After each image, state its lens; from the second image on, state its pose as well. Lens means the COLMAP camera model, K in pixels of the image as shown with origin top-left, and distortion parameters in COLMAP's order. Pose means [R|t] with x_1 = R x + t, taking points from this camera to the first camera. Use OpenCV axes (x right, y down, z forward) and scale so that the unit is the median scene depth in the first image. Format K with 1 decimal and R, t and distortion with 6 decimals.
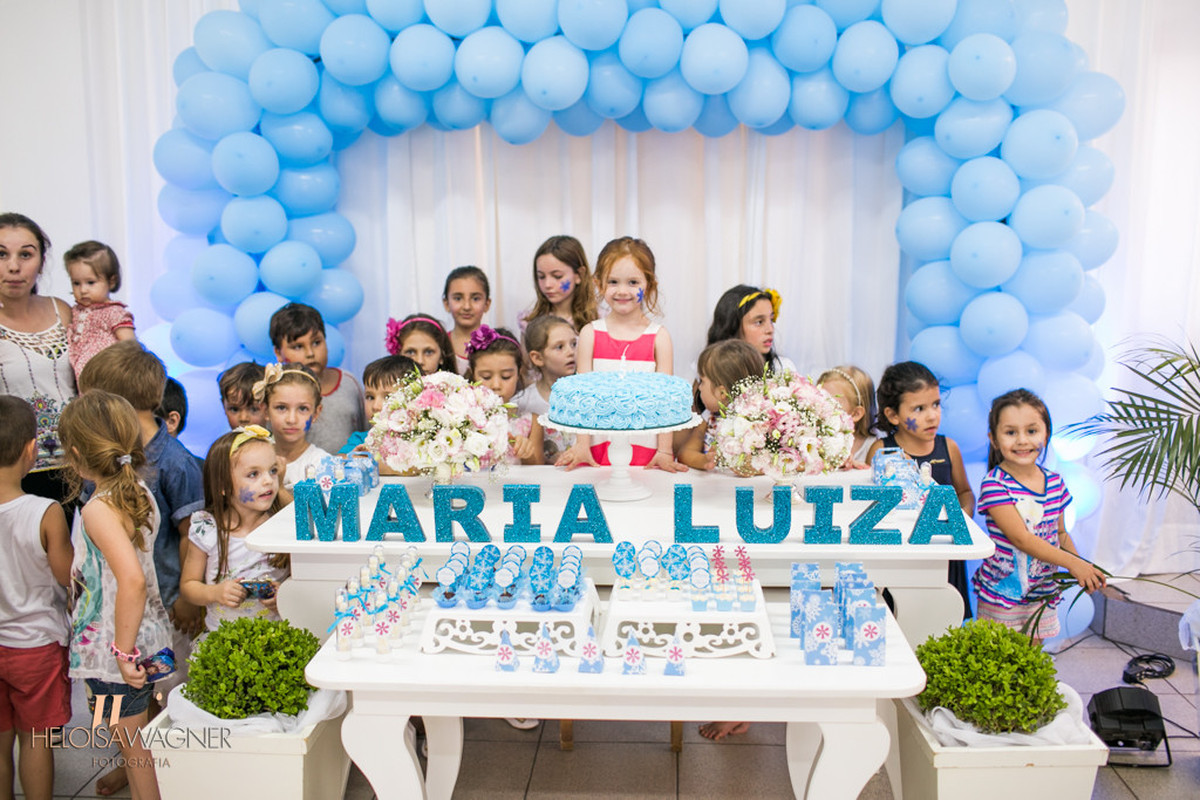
lens RADIAL K [[1182.8, 0, 600.8], [0, 1182.8, 339.1], [0, 0, 1]] dist [-0.037851, 0.006384]
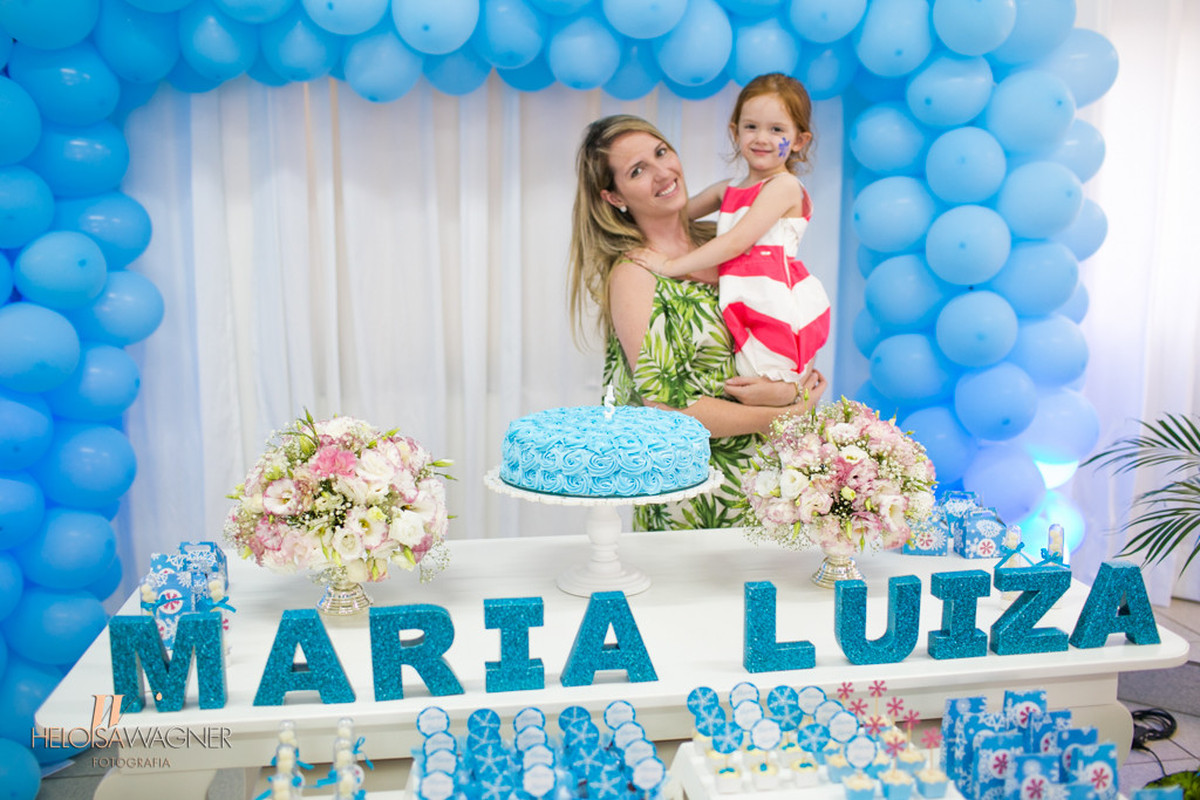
lens RADIAL K [[1182.8, 0, 600.8], [0, 1182.8, 339.1], [0, 0, 1]] dist [-0.037851, 0.006384]
pose [[0.976277, -0.020182, 0.215581, -0.140562], [0.022013, 0.999739, -0.006099, -0.009242], [-0.215402, 0.010700, 0.976467, 0.343520]]
